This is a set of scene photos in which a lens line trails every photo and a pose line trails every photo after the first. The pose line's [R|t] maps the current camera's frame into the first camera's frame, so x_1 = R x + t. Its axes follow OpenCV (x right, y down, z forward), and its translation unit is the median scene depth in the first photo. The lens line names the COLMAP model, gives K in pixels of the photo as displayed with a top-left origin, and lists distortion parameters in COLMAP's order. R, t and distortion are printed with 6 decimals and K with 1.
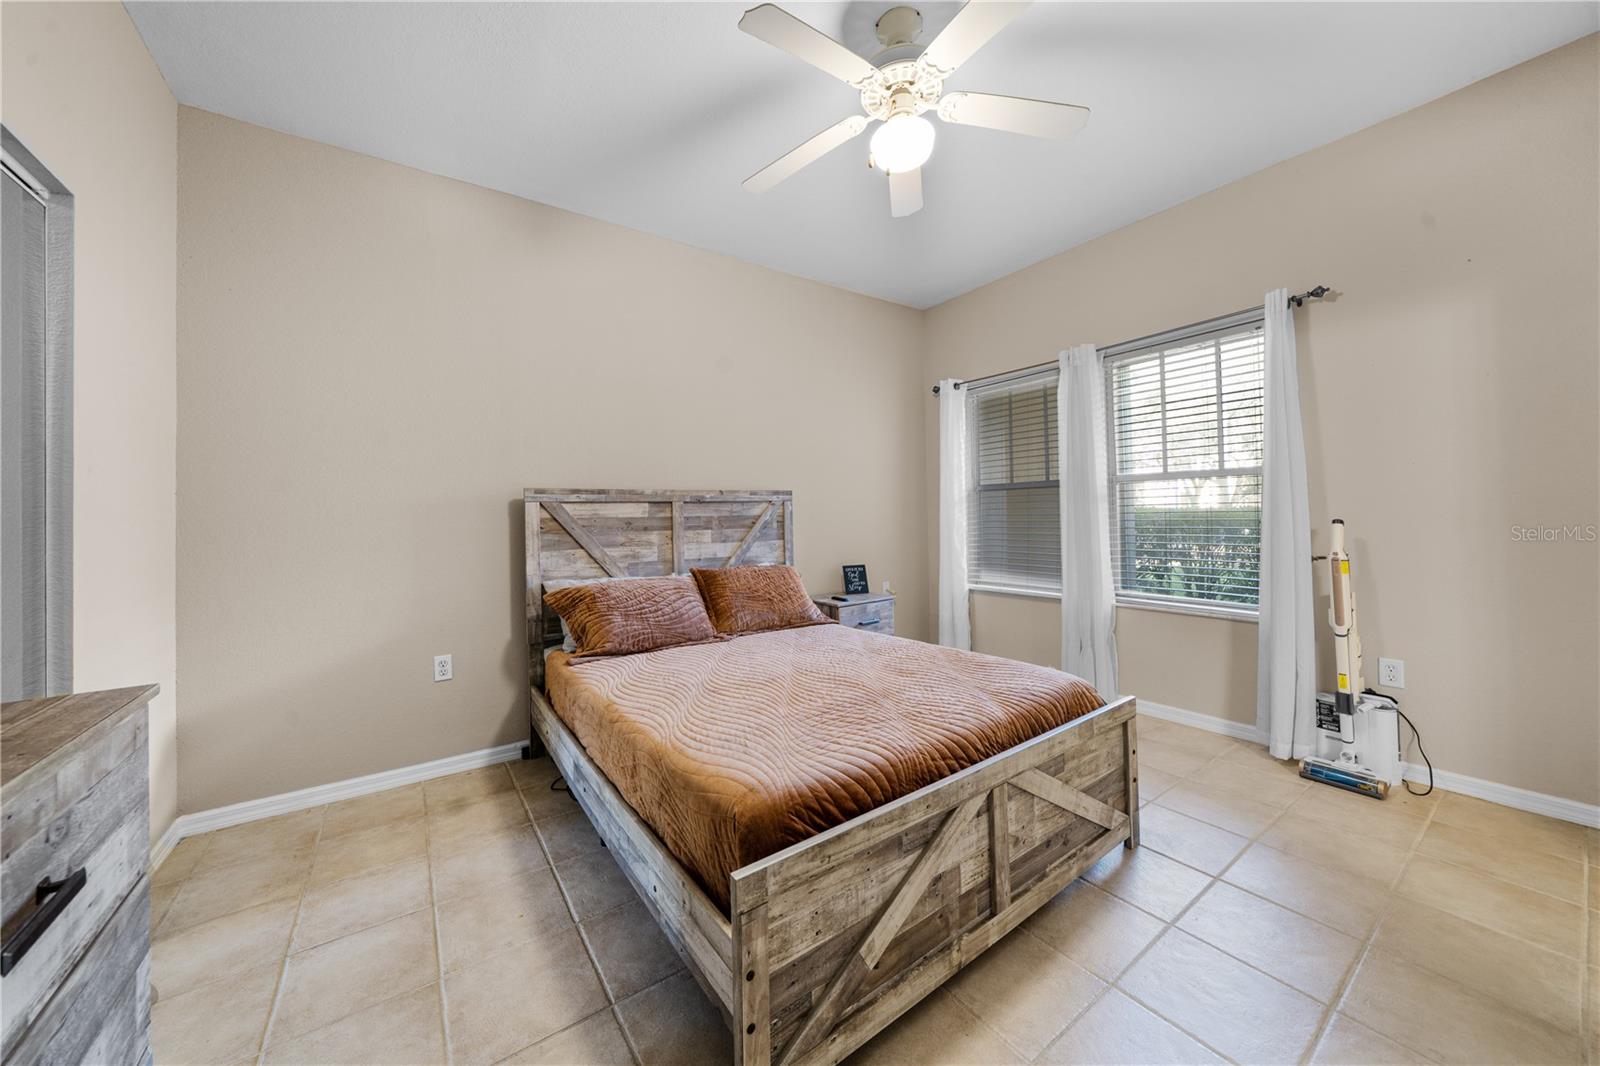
lens RADIAL K [[554.6, 0, 791.4], [0, 554.6, 513.4], [0, 0, 1]] dist [-0.000233, 0.000037]
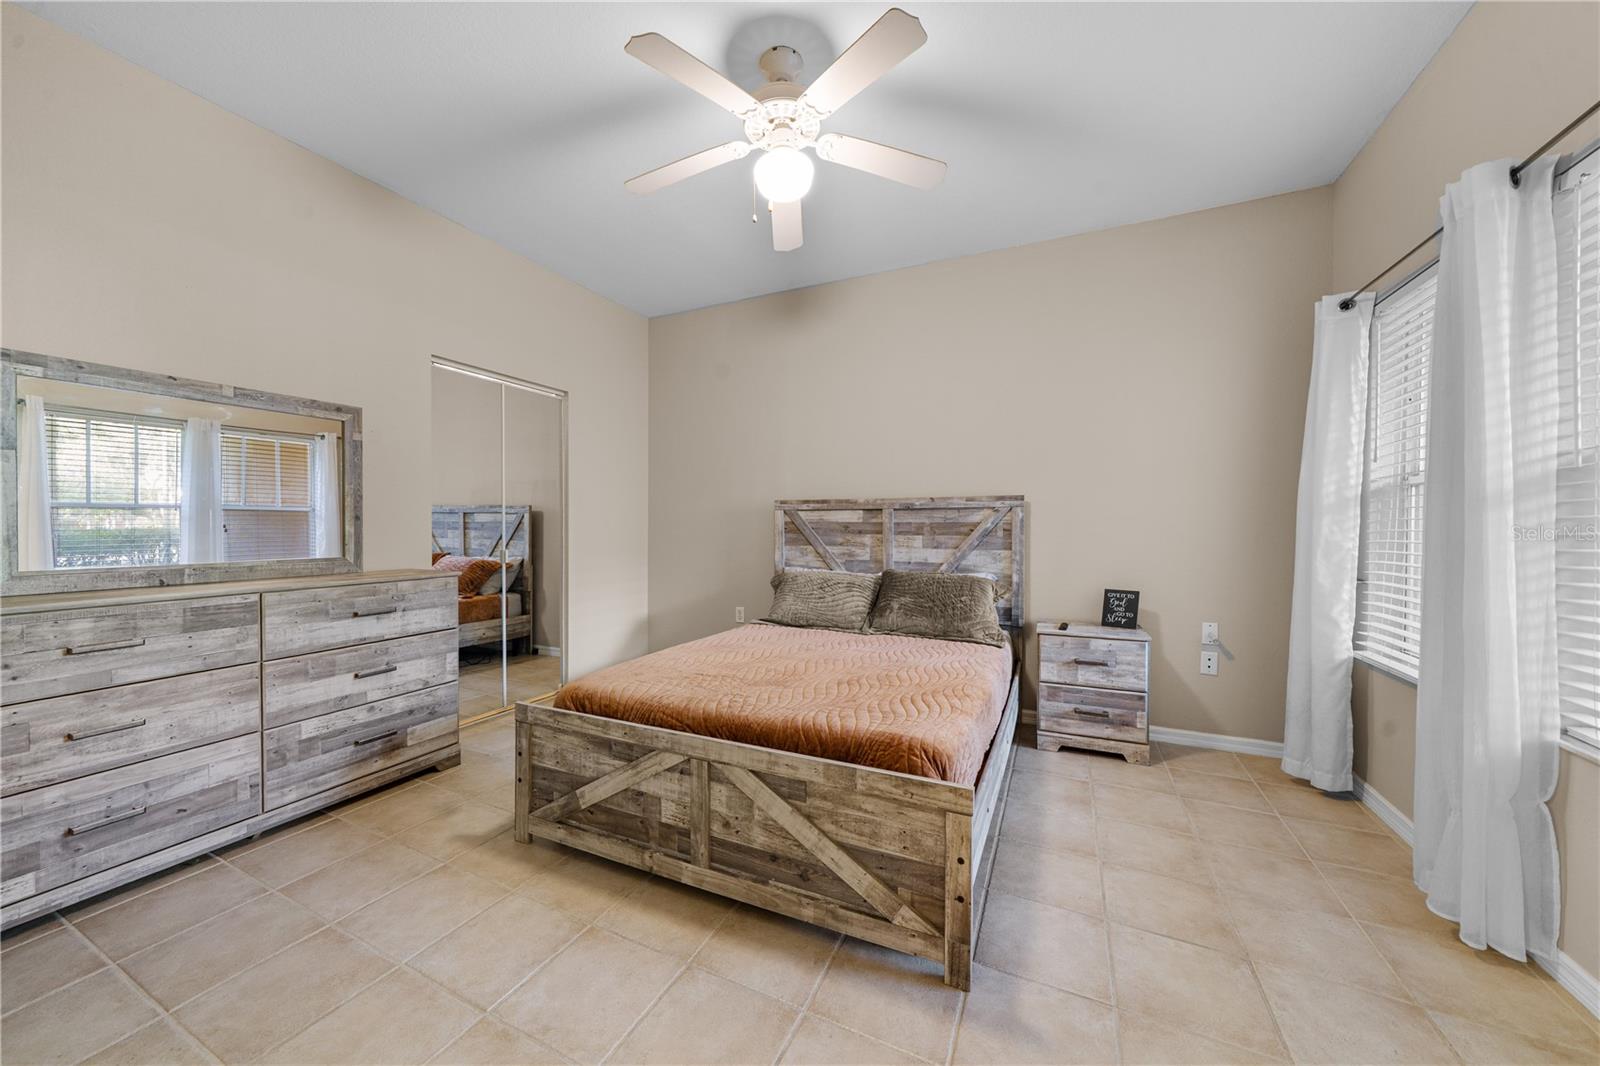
lens RADIAL K [[567.1, 0, 796.7], [0, 567.1, 528.7], [0, 0, 1]] dist [-0.004219, 0.000148]
pose [[0.497587, 0.028439, -0.866948, 0.702660], [-0.007575, 0.999567, 0.028441, -0.012586], [0.867381, -0.007585, 0.497587, 0.278947]]
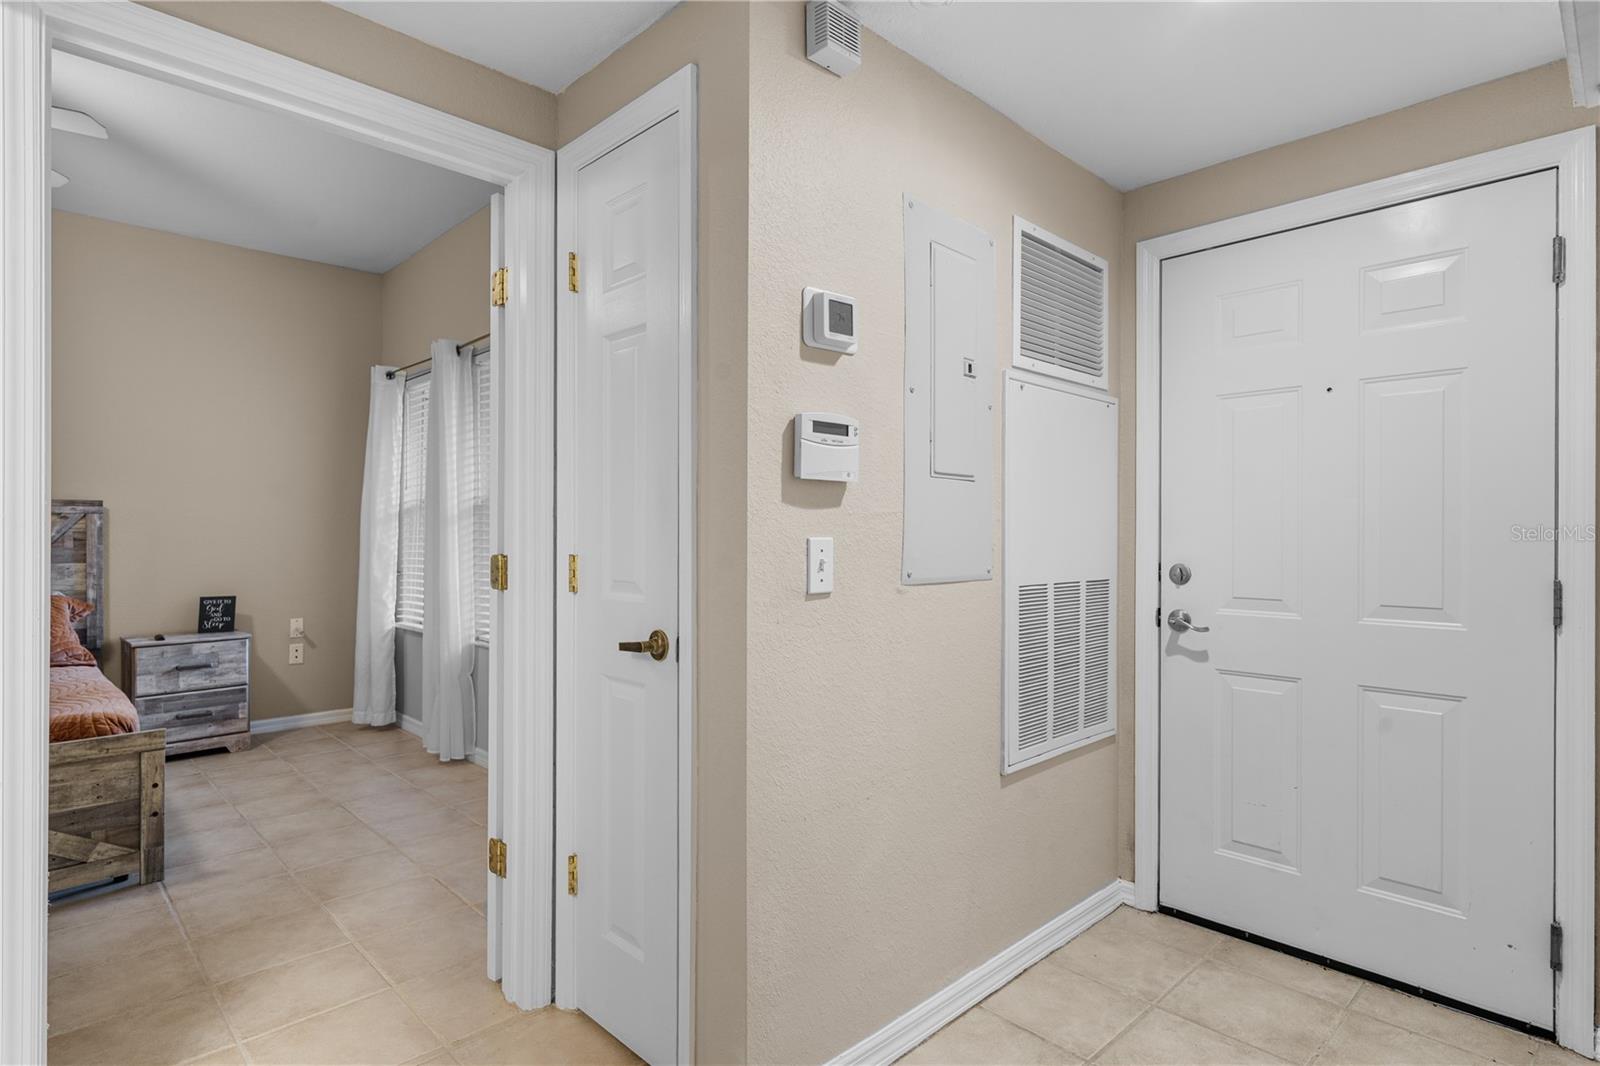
lens RADIAL K [[827.2, 0, 786.2], [0, 827.2, 532.9], [0, 0, 1]] dist [-0.000462, 0.000299]
pose [[0.987728, 0.021643, 0.154678, 0.908883], [-0.022464, 0.999741, 0.003566, -0.024734], [-0.154560, -0.006997, 0.987959, -0.363133]]
